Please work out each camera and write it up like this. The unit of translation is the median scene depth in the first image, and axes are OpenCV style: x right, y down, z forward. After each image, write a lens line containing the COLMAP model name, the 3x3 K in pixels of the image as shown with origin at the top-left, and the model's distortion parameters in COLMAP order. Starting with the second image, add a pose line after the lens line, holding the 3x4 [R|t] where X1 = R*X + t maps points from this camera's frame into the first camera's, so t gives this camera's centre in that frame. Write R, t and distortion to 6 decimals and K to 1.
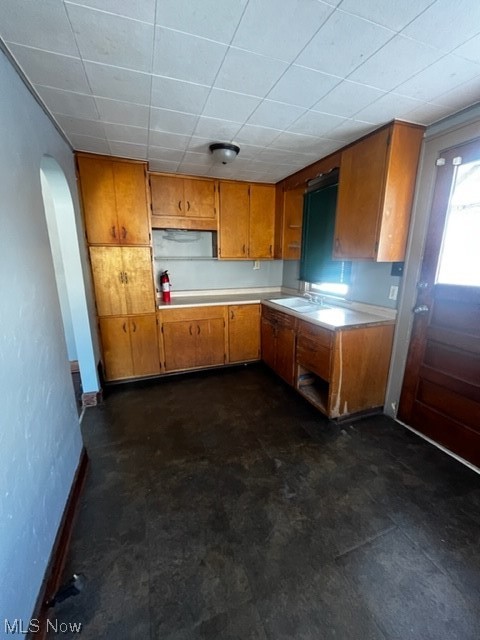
lens RADIAL K [[260.5, 0, 240.8], [0, 260.5, 320.8], [0, 0, 1]] dist [-0.001804, -0.000236]
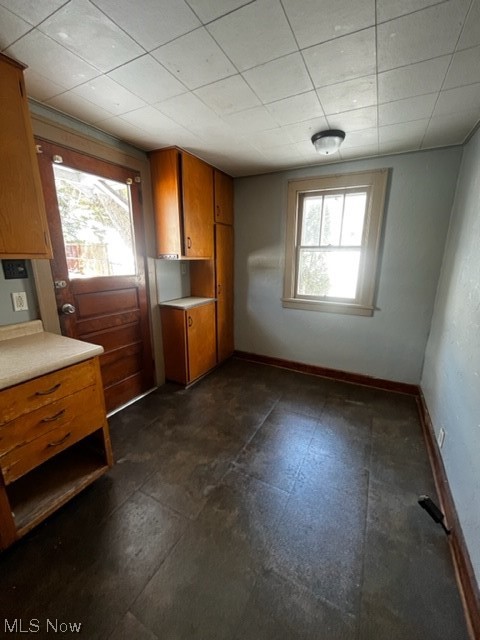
lens RADIAL K [[260.5, 0, 240.8], [0, 260.5, 320.8], [0, 0, 1]] dist [-0.001804, -0.000236]
pose [[-0.667014, -0.180505, 0.722849, -0.417462], [0.172159, 0.906609, 0.385254, -0.260201], [-0.724882, 0.381415, -0.573645, 1.098173]]
